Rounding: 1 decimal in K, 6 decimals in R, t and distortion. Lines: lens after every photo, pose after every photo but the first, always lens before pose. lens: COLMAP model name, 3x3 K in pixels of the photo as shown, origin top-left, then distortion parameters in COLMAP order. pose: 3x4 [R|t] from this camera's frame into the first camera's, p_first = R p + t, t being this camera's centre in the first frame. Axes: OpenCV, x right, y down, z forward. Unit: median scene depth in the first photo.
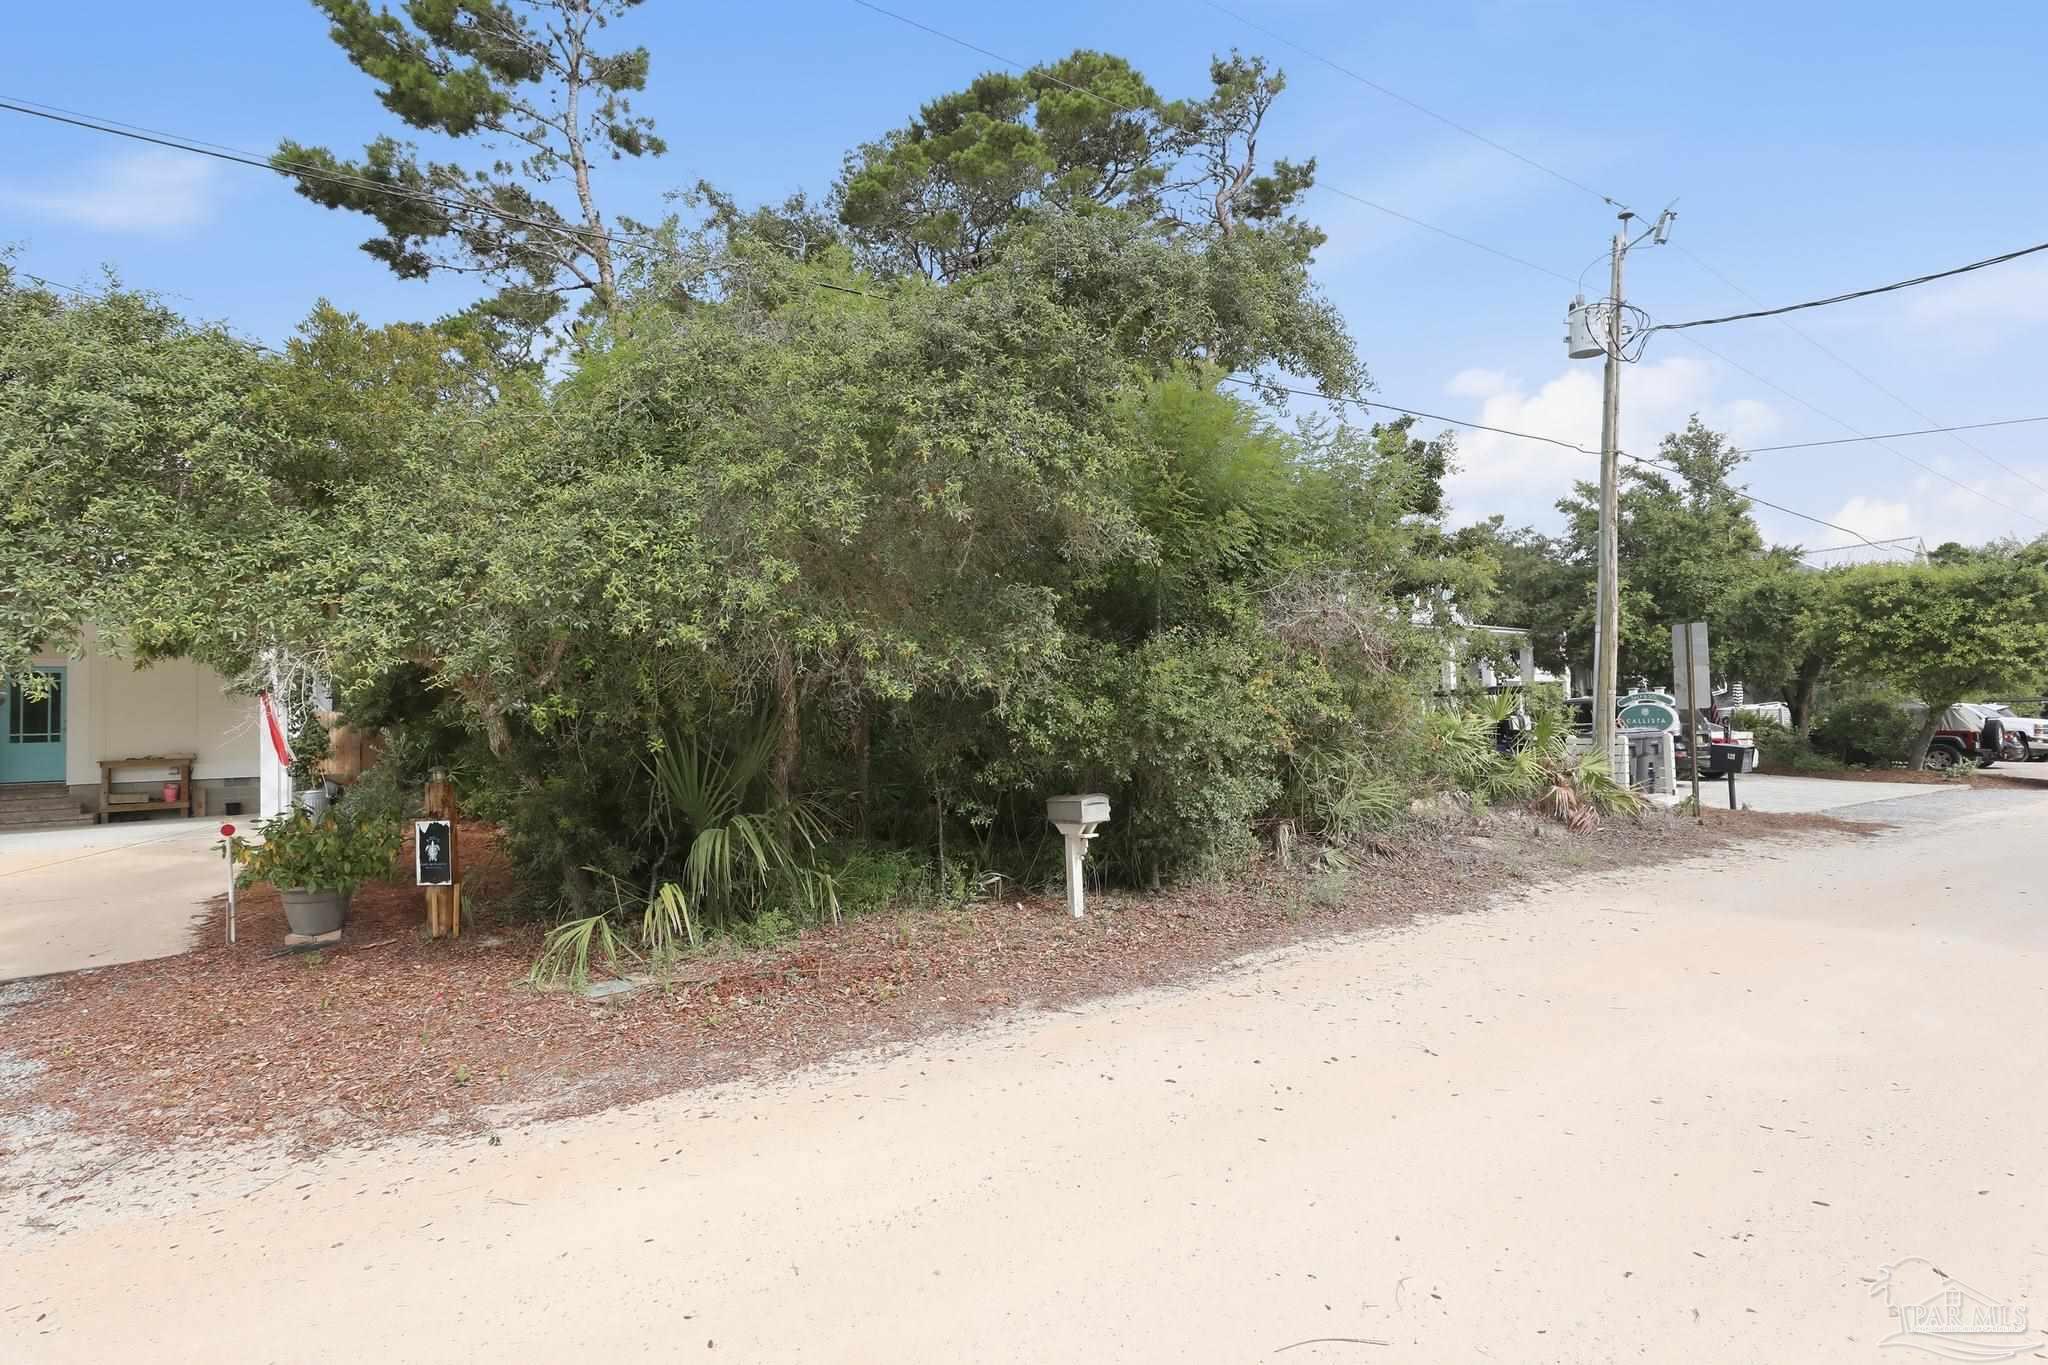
lens RADIAL K [[990.6, 0, 1027.5], [0, 990.6, 692.7], [0, 0, 1]] dist [0.001939, 0.000791]
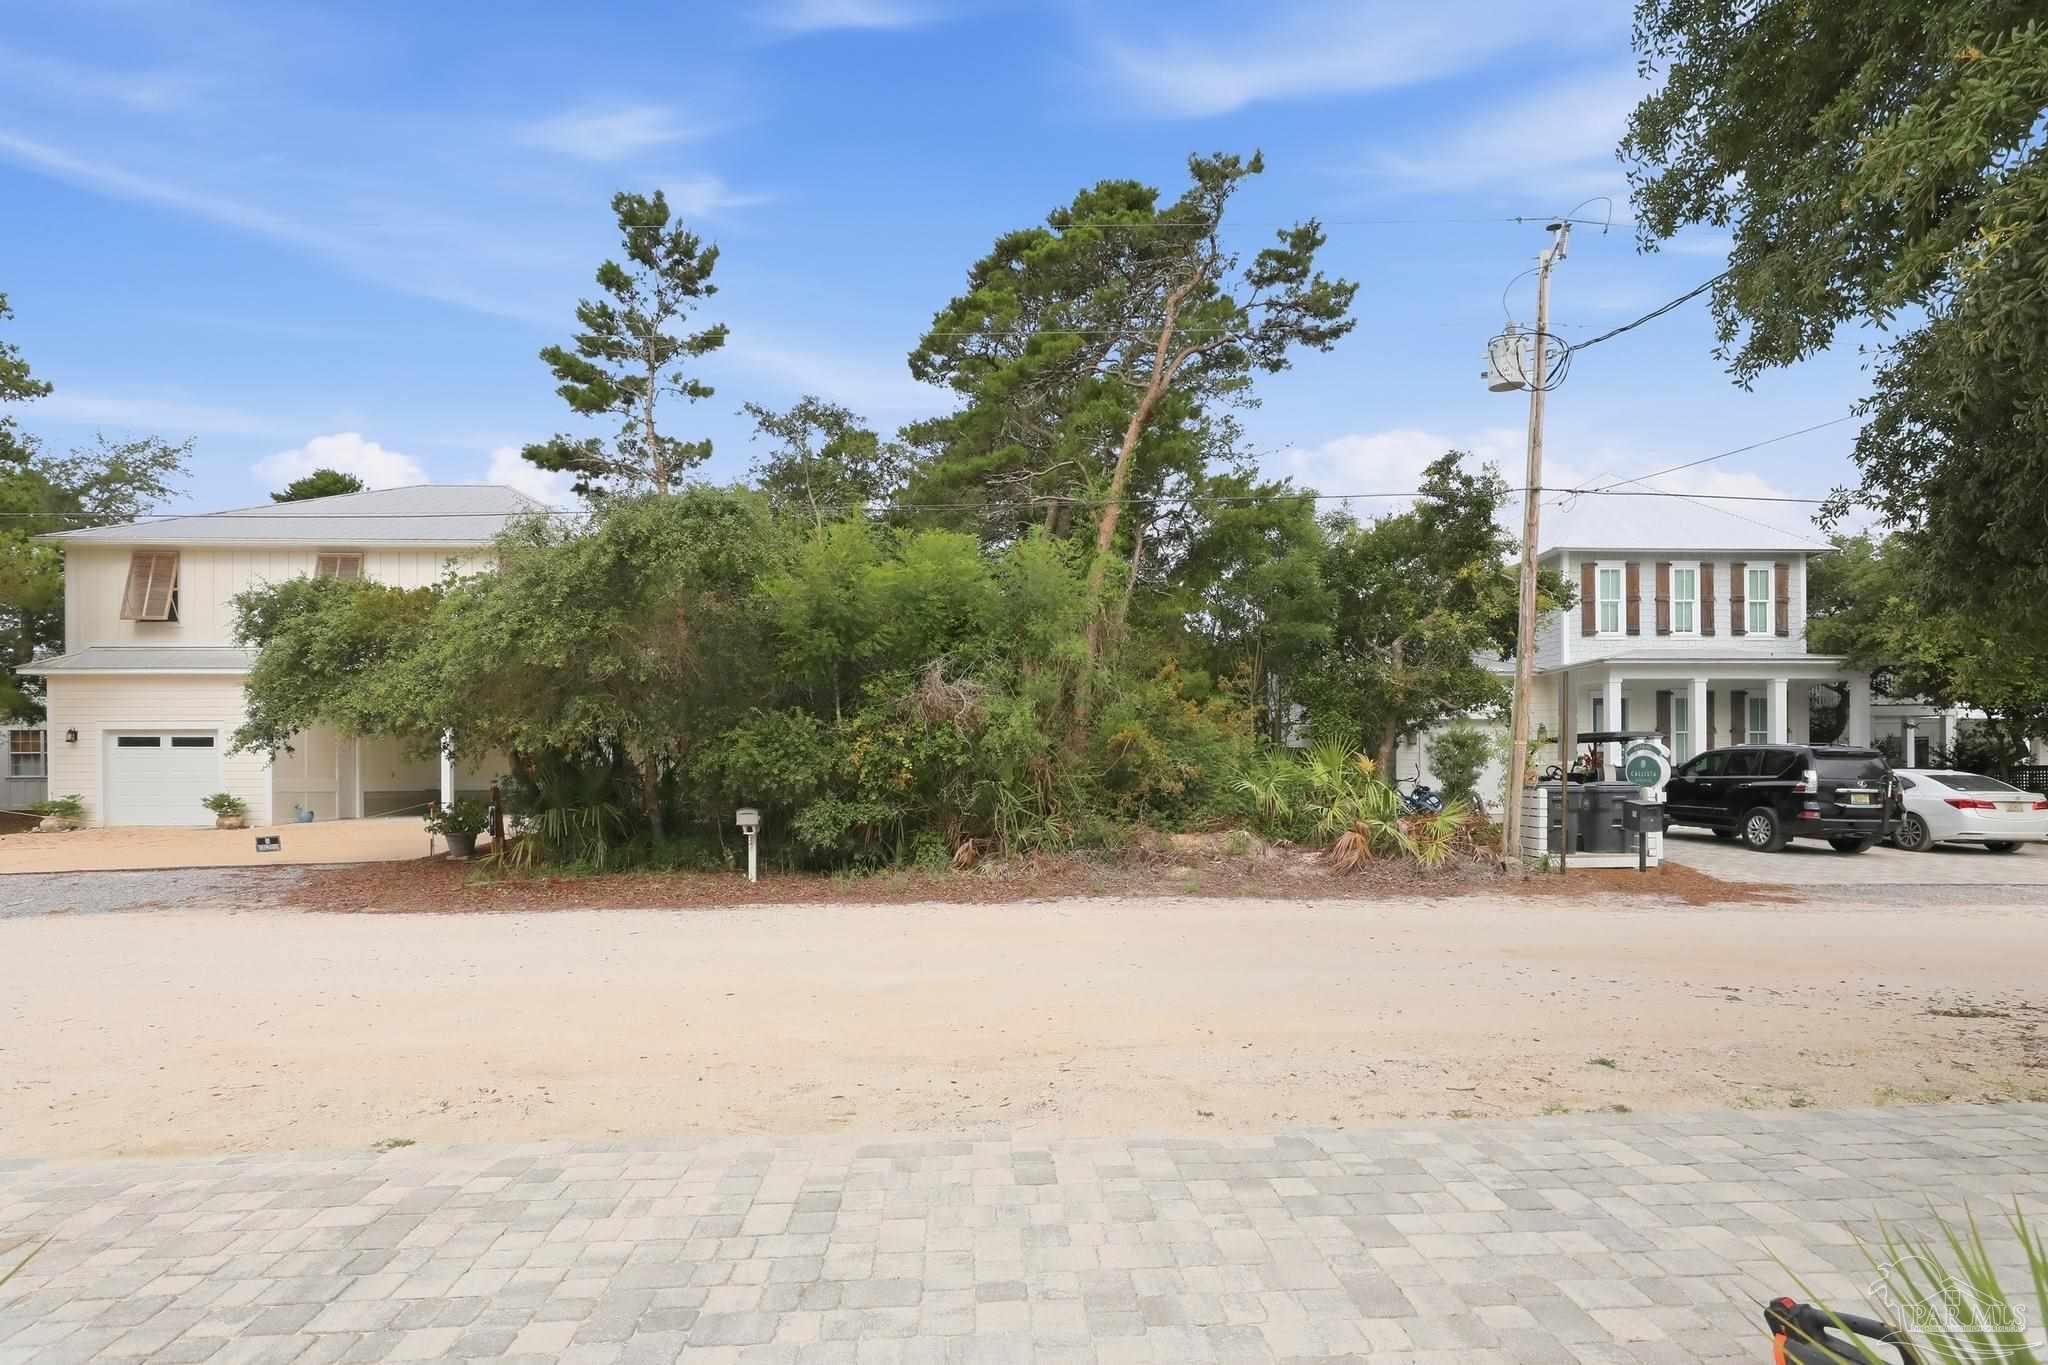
lens RADIAL K [[1027.8, 0, 1027.3], [0, 1027.8, 793.9], [0, 0, 1]] dist [0.001043, -0.000321]
pose [[0.842934, 0.033158, -0.536994, 1.046147], [0.001518, 0.997948, 0.064004, -0.022640], [0.538014, -0.054766, 0.841155, -0.143503]]
